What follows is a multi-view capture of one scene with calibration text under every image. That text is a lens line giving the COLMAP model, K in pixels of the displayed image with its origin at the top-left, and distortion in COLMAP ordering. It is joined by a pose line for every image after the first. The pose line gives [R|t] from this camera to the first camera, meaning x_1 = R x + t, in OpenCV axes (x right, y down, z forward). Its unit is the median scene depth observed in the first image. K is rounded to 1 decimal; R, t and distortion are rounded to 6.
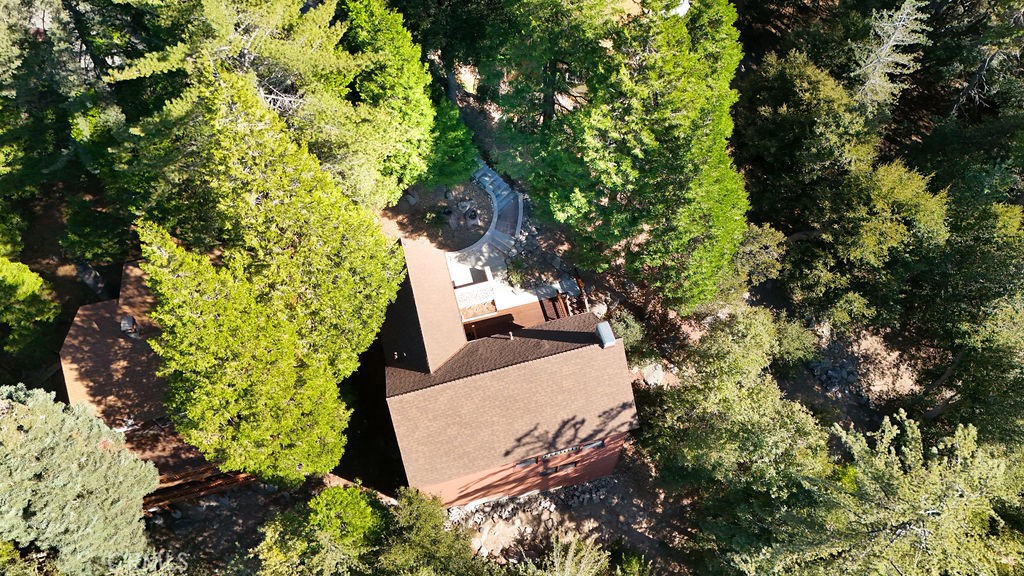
lens RADIAL K [[760.3, 0, 518.2], [0, 760.3, 270.4], [0, 0, 1]] dist [0.053259, -0.034257]
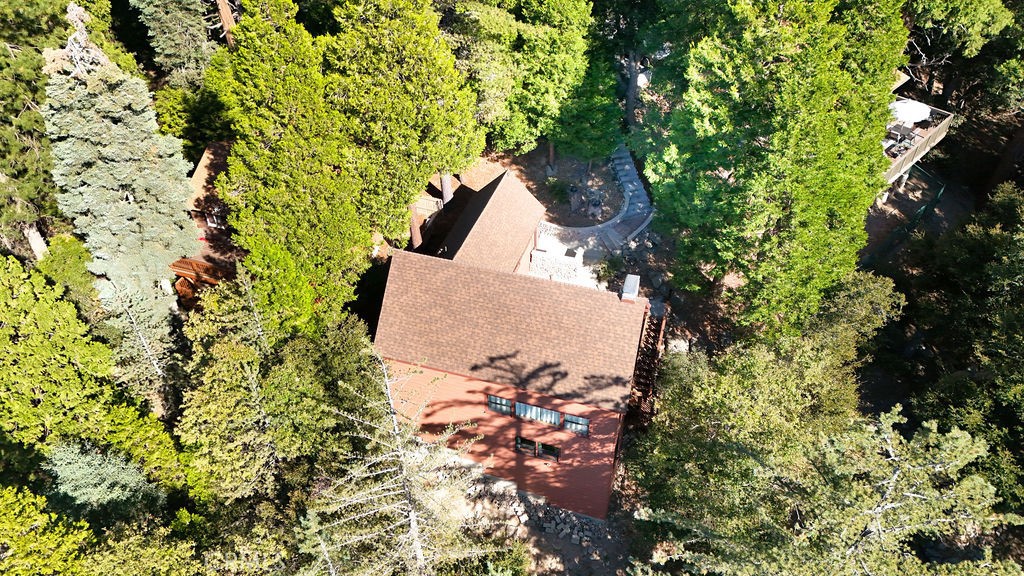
lens RADIAL K [[760.3, 0, 521.7], [0, 760.3, 293.1], [0, 0, 1]] dist [0.053259, -0.034257]
pose [[0.836913, 0.359441, -0.412769, 0.322608], [-0.463488, 0.866542, -0.185160, 0.265773], [0.291128, 0.346276, 0.891817, 0.161539]]
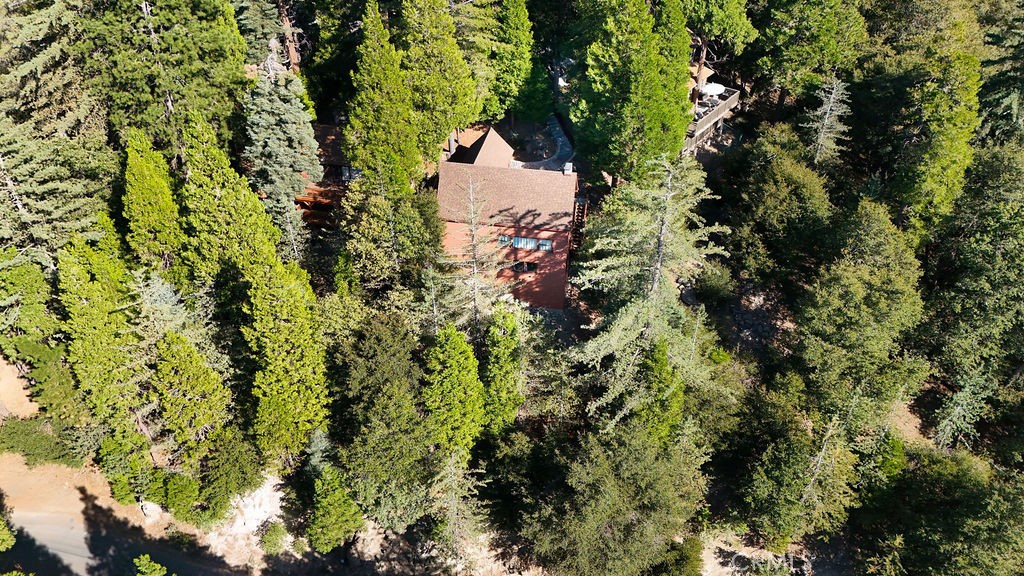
lens RADIAL K [[760.3, 0, 522.5], [0, 760.3, 293.3], [0, 0, 1]] dist [0.053259, -0.034257]
pose [[0.901553, 0.263757, -0.342980, 0.593328], [-0.369229, 0.882243, -0.292092, 0.754923], [0.225550, 0.389974, 0.892775, -0.389133]]
